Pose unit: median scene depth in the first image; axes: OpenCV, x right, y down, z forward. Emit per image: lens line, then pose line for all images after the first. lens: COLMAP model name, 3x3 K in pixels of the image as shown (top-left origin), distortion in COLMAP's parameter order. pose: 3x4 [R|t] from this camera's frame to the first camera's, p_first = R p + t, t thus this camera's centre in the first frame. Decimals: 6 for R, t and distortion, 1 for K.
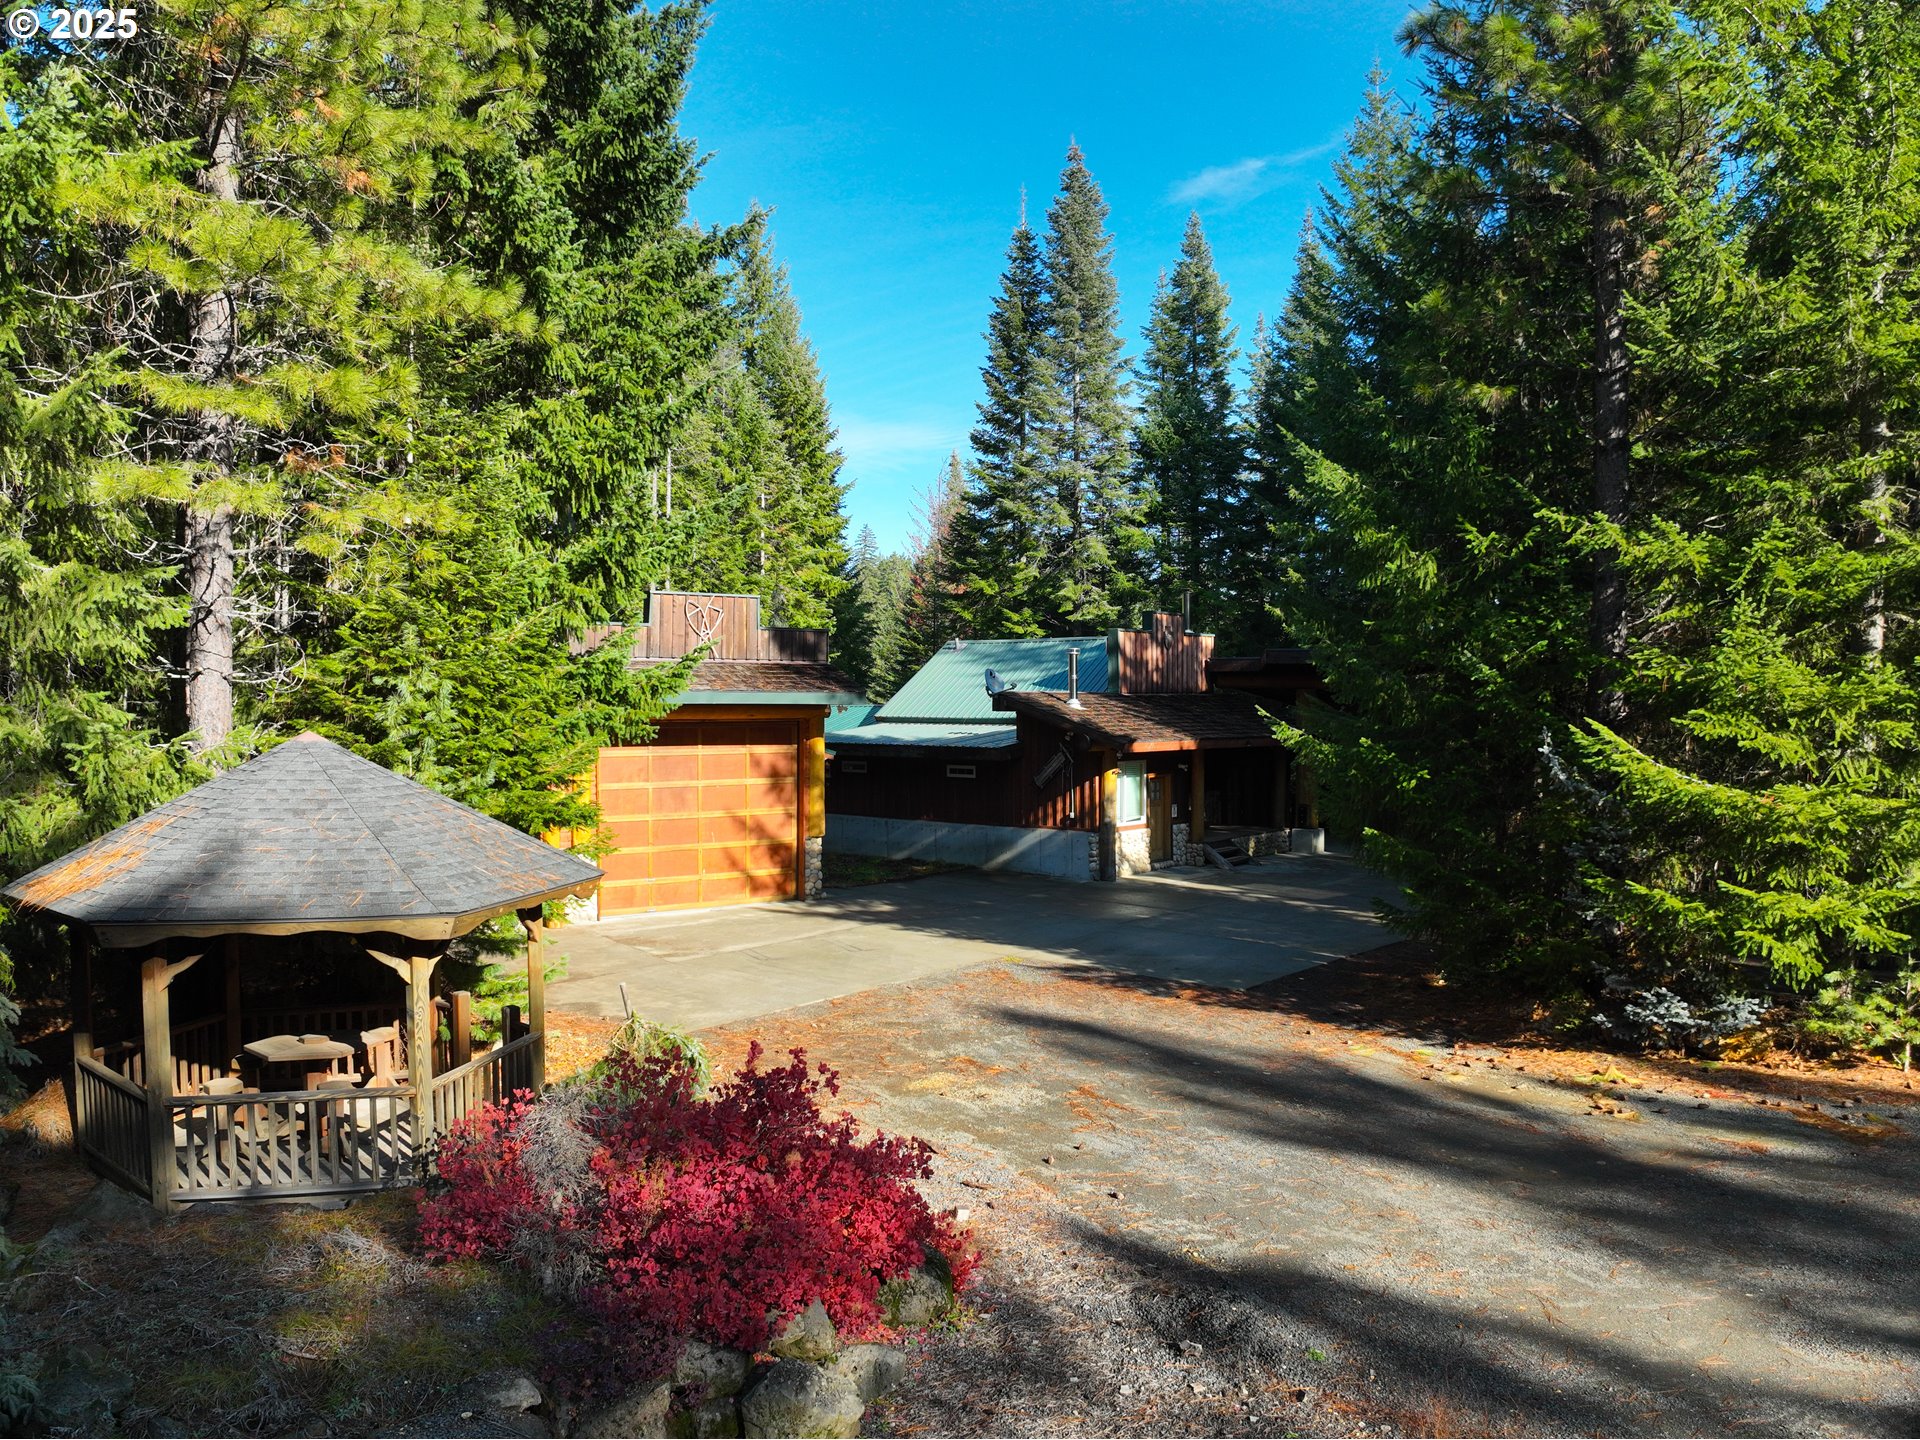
lens RADIAL K [[1358.2, 0, 949.7], [0, 1358.2, 714.0], [0, 0, 1]] dist [-0.091598, -0.004372]
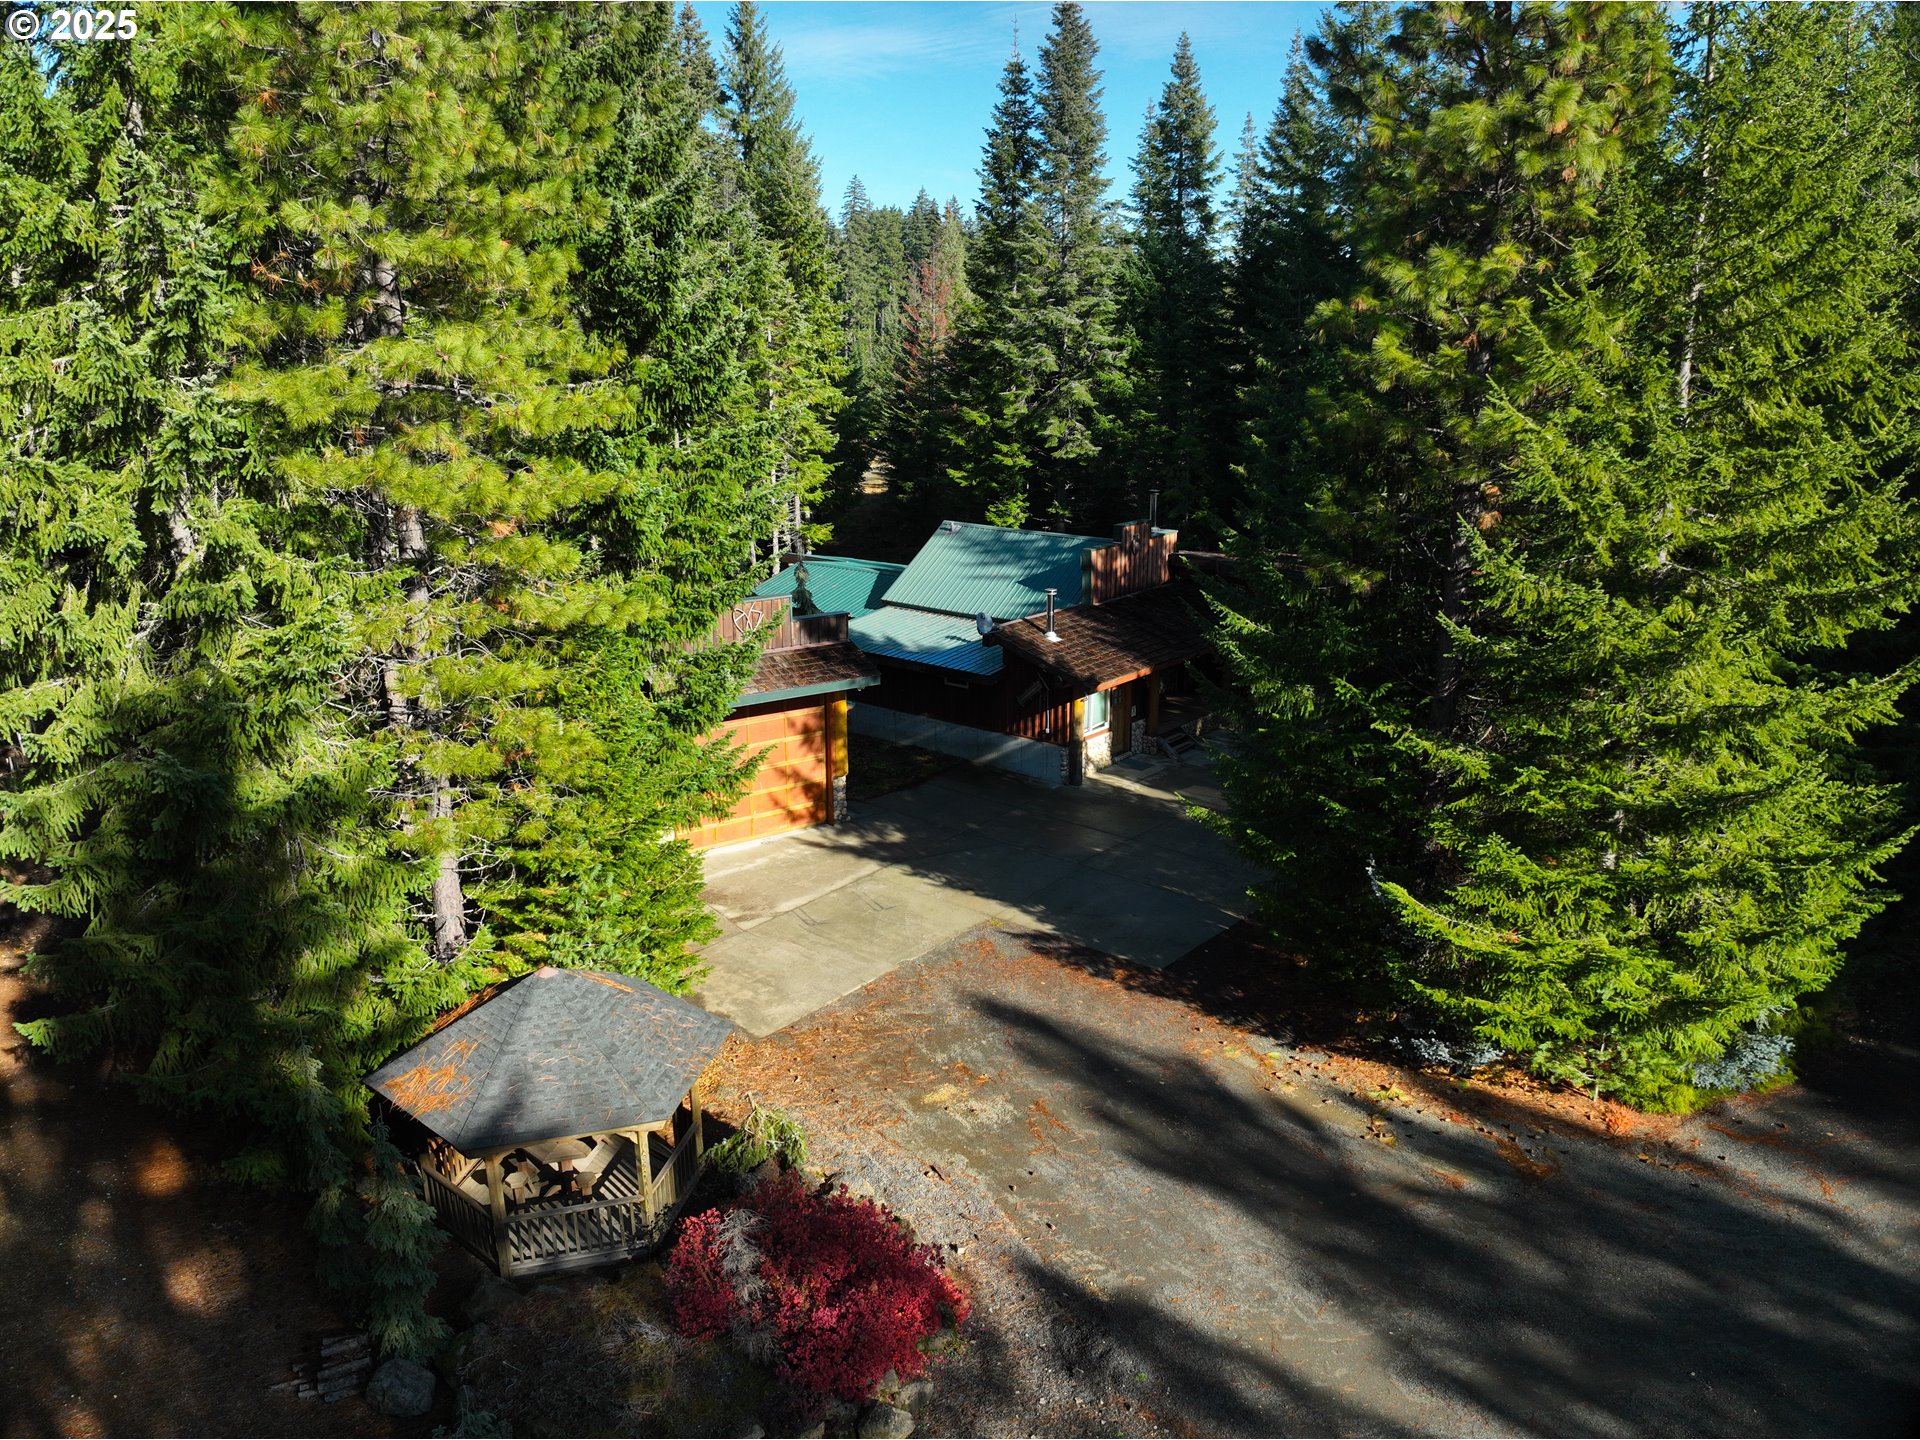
lens RADIAL K [[1330.9, 0, 960.0], [0, 1330.9, 720.0], [0, 0, 1]] dist [-0.072650, -0.073889]
pose [[0.999921, -0.004729, 0.011652, -0.002218], [0.001561, 0.966105, 0.258144, -0.229332], [-0.012478, -0.258106, 0.966036, -0.145015]]
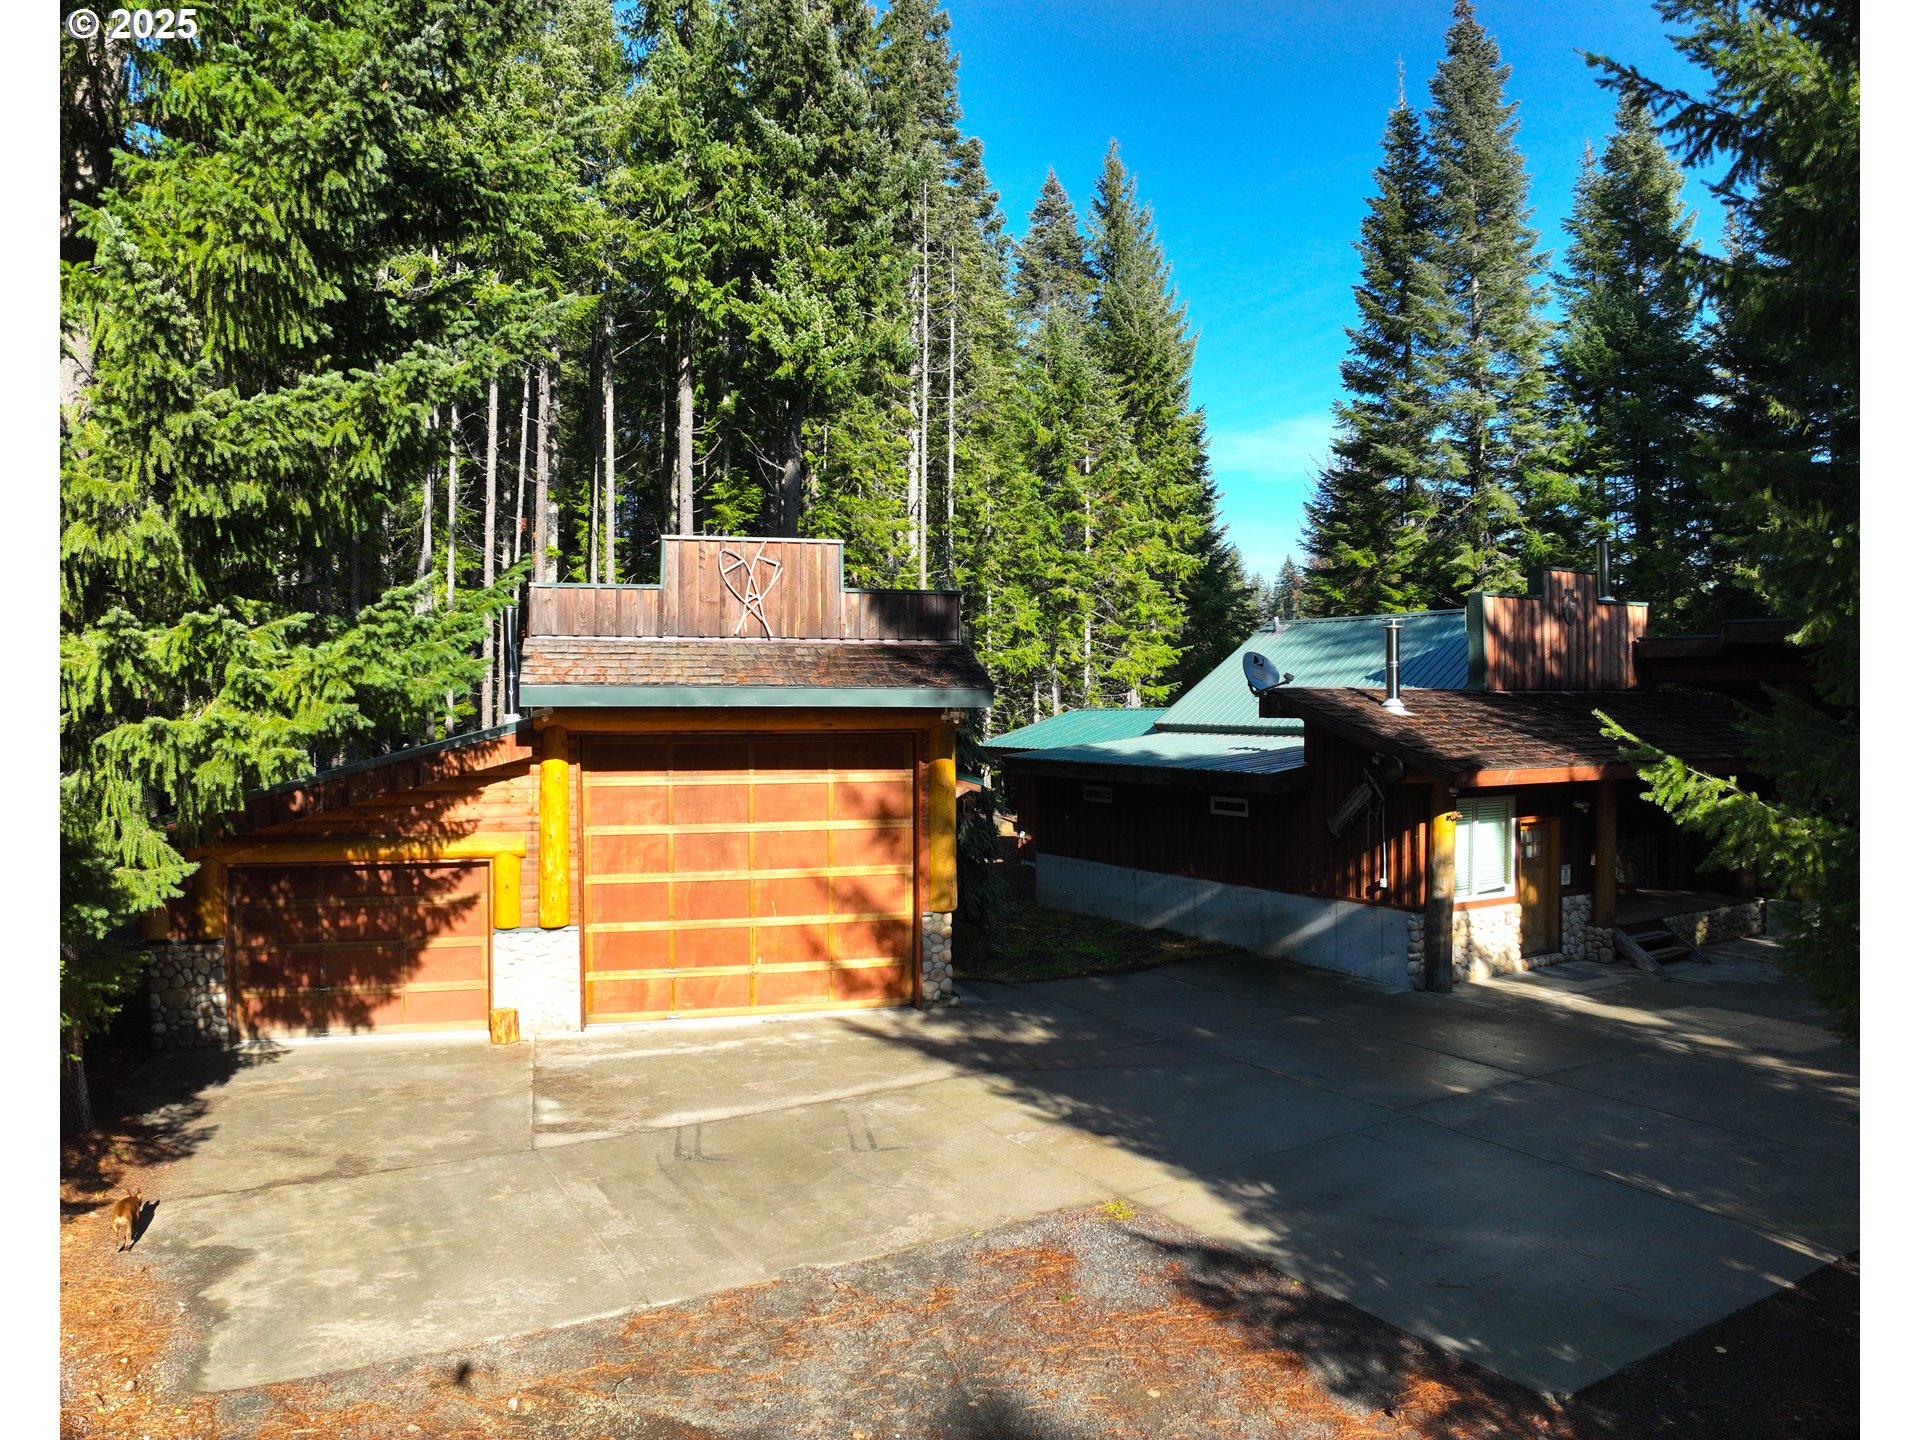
lens RADIAL K [[1330.9, 0, 960.0], [0, 1330.9, 720.0], [0, 0, 1]] dist [-0.072650, -0.073889]
pose [[0.945859, 0.002296, -0.324569, 0.095353], [-0.001145, 0.999992, 0.003736, -0.002966], [0.324576, -0.003162, 0.945854, 0.331276]]
